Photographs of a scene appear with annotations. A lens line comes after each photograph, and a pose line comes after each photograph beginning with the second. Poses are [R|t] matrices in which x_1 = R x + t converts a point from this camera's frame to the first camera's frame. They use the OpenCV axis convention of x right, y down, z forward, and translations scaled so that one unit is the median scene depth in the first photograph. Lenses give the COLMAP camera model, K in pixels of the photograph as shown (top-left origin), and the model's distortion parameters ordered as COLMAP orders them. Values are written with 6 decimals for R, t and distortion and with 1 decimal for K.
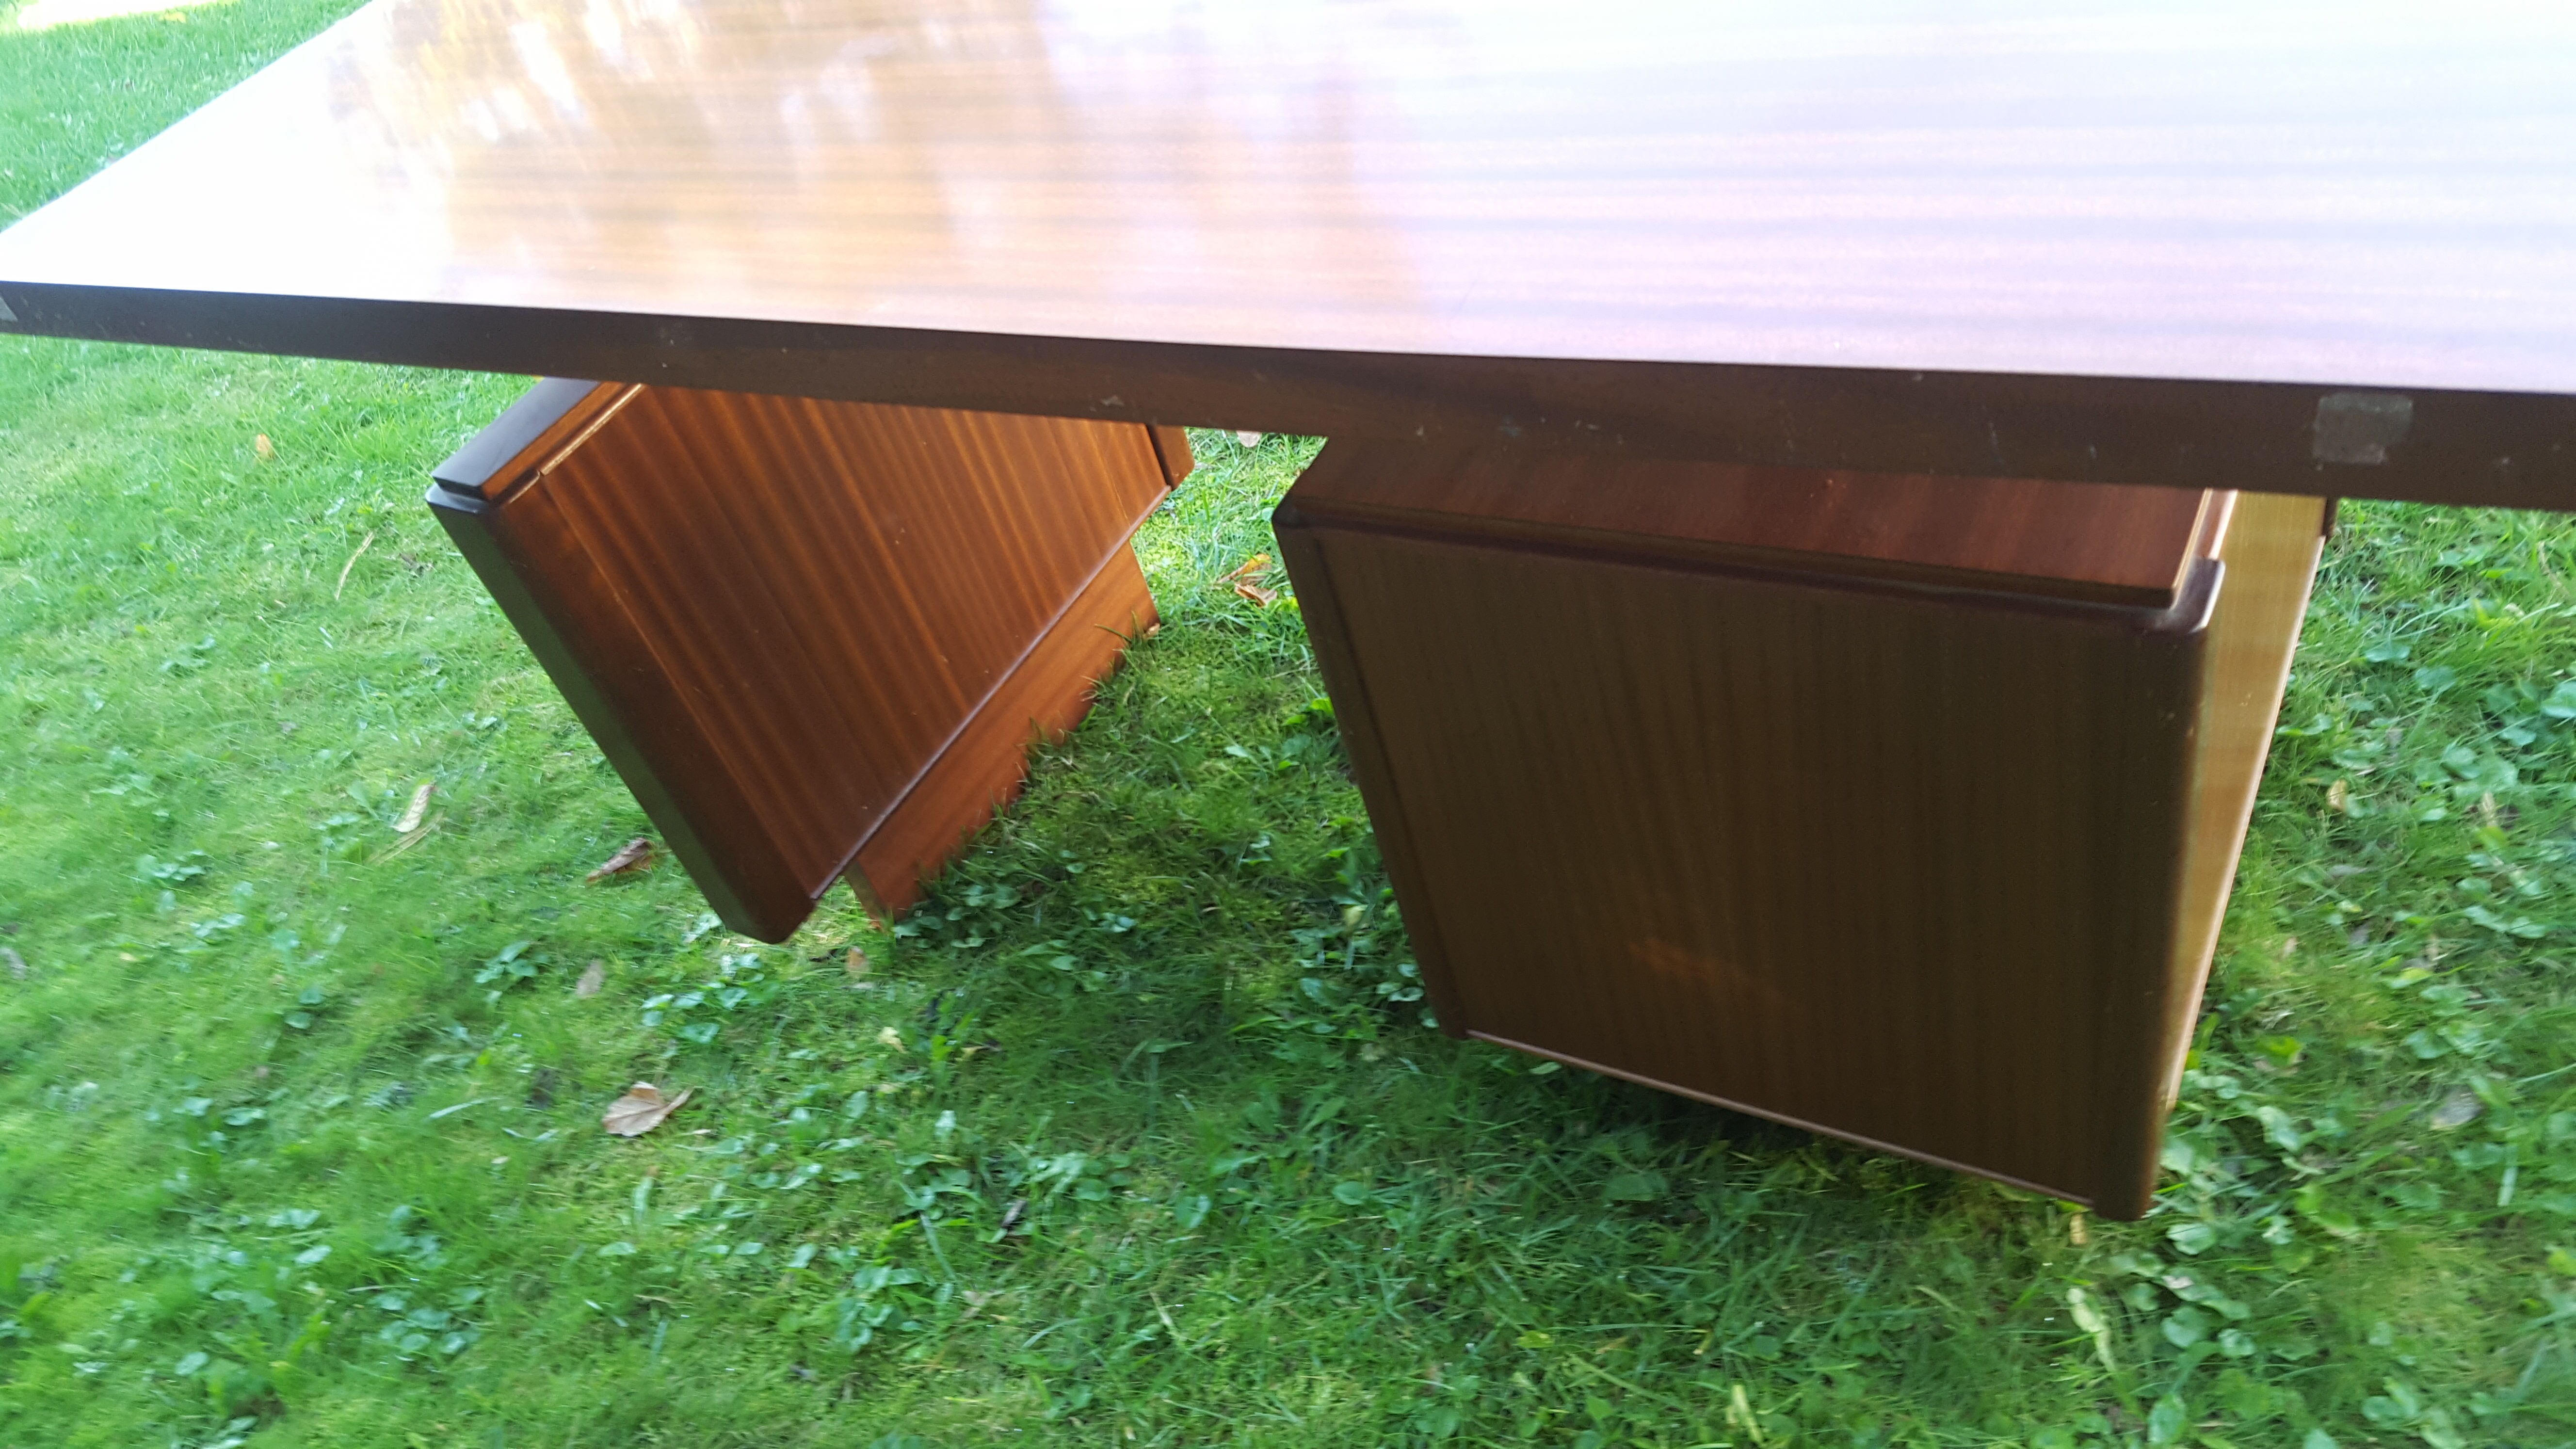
lens RADIAL K [[1887.9, 0, 1289.9], [0, 1887.9, 763.4], [0, 0, 1]] dist [0.122186, -0.143411]
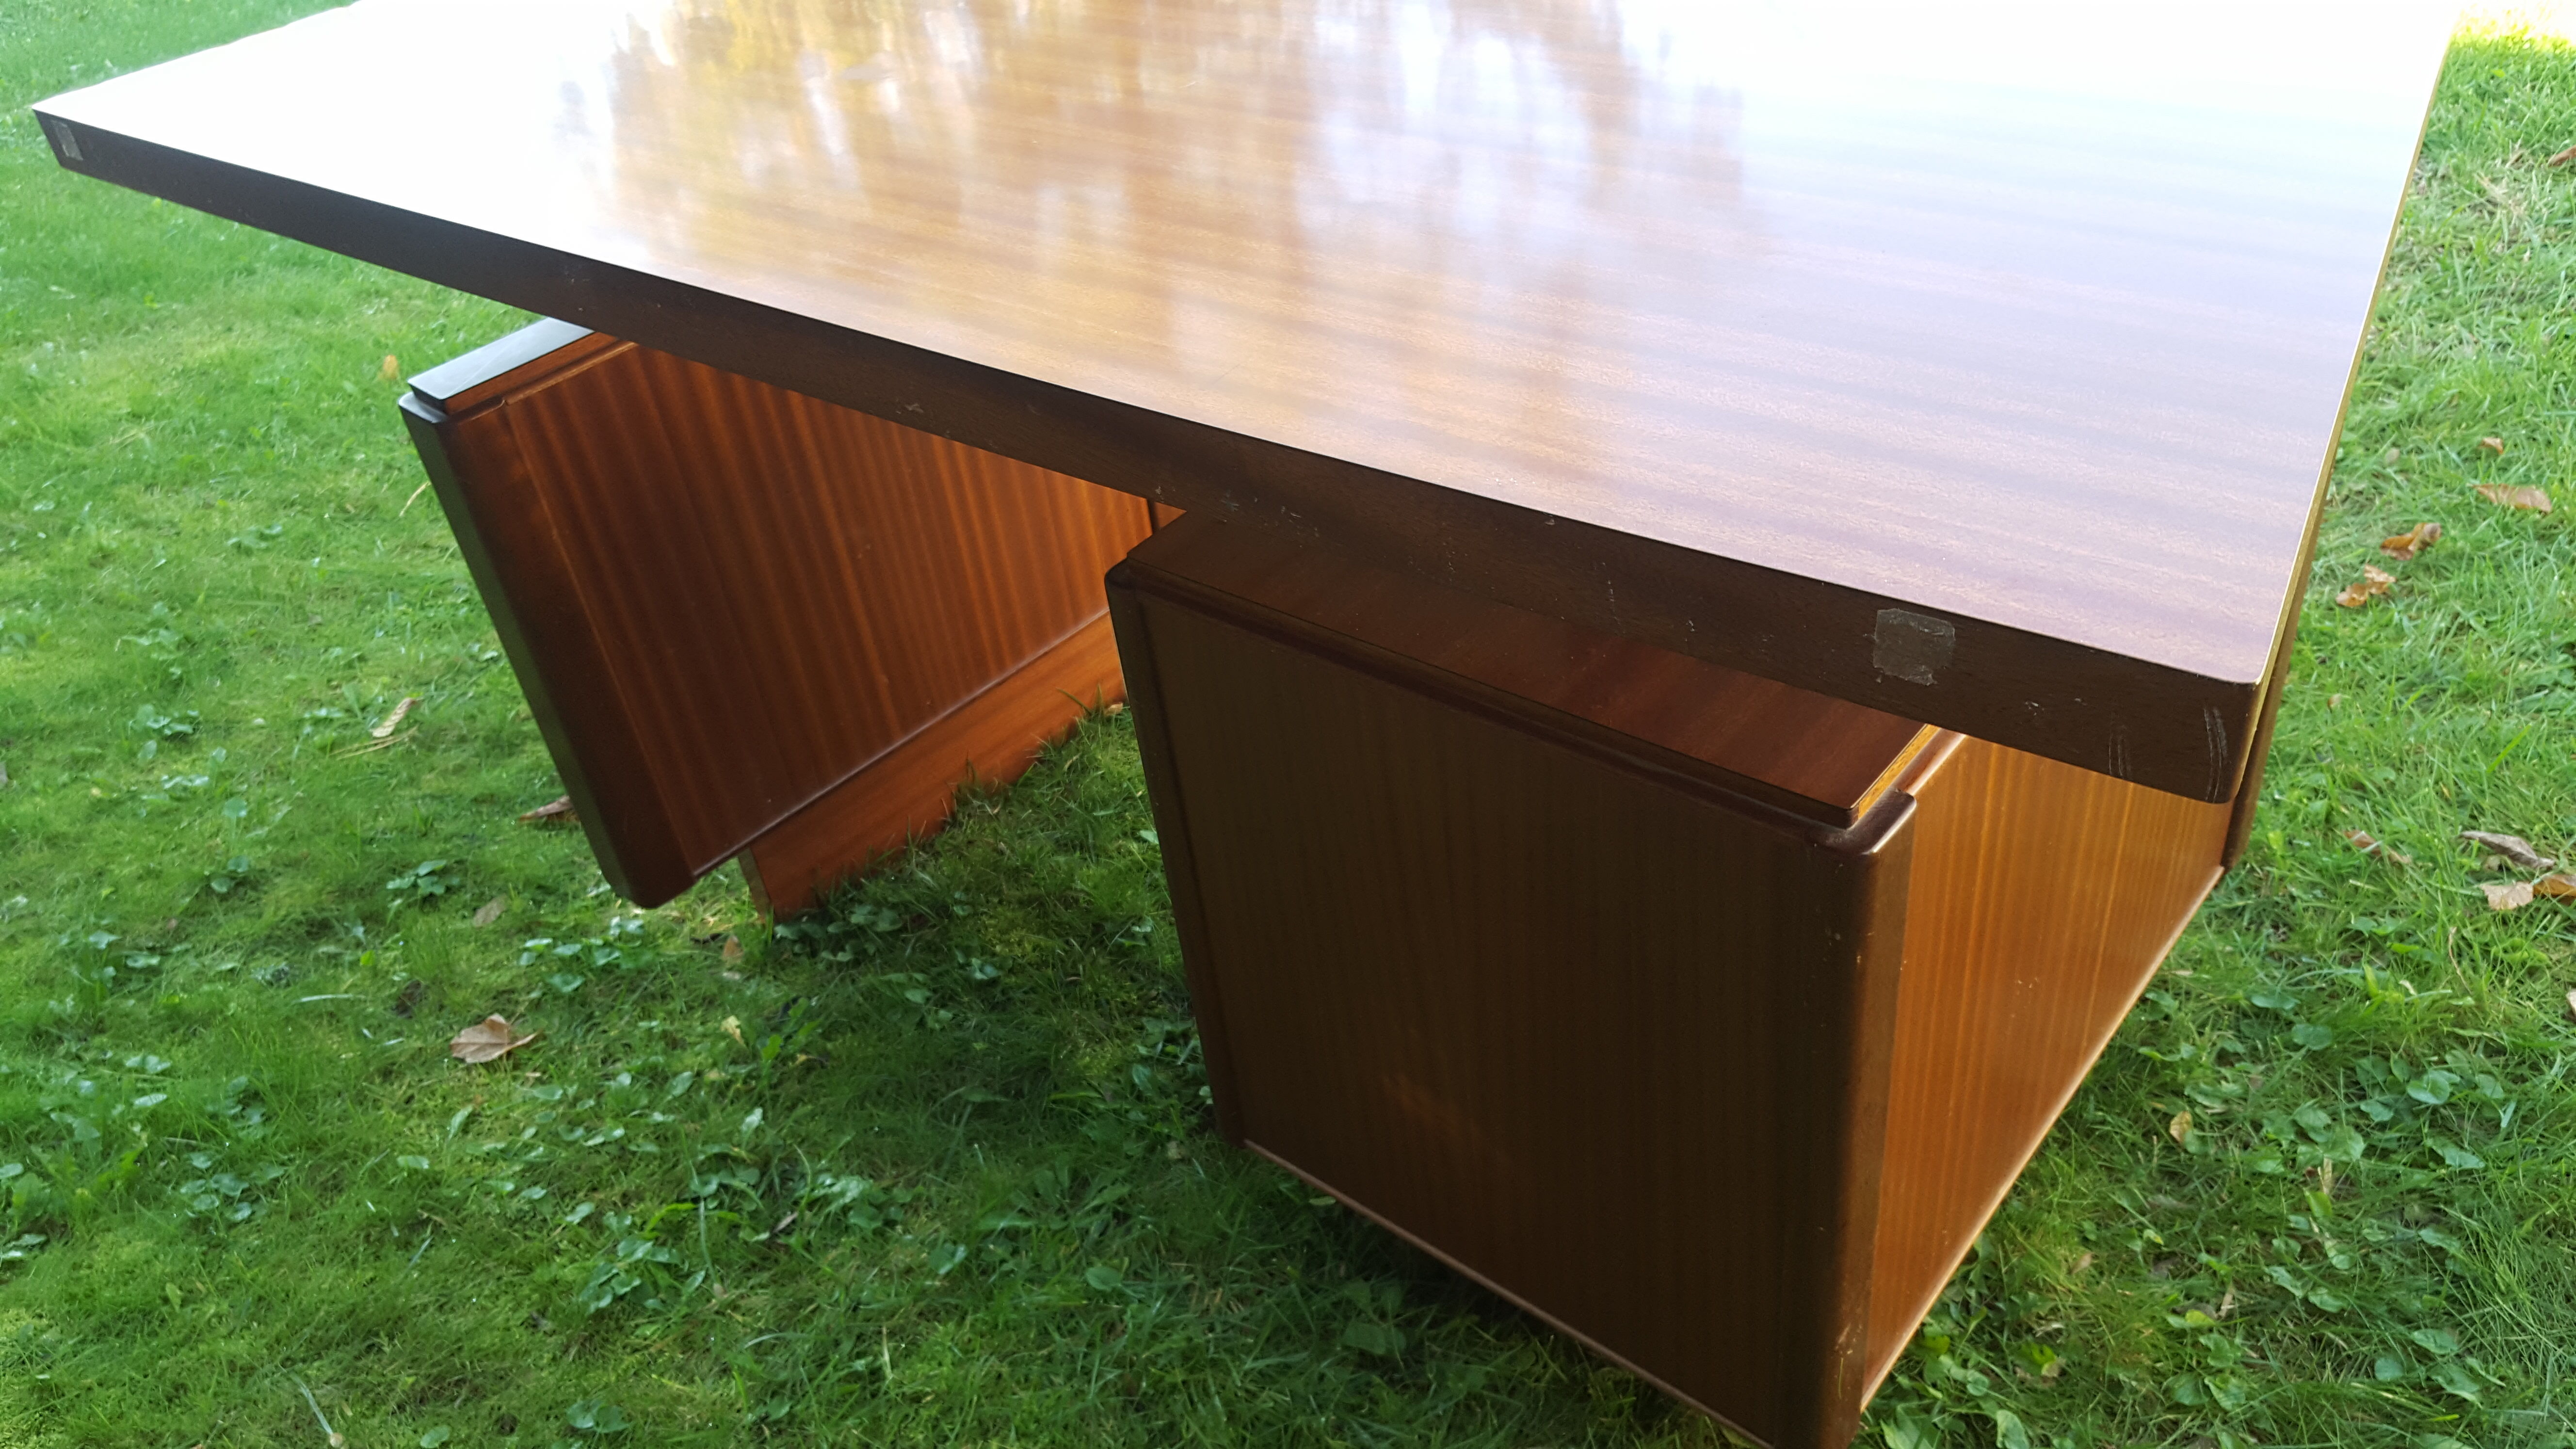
lens RADIAL K [[1903.7, 0, 1289.7], [0, 1903.7, 778.7], [0, 0, 1]] dist [0.110935, -0.151239]
pose [[0.970713, 0.229800, -0.070052, 0.121081], [-0.234386, 0.969882, -0.066275, 0.014877], [0.052713, 0.080753, 0.995339, -0.011206]]
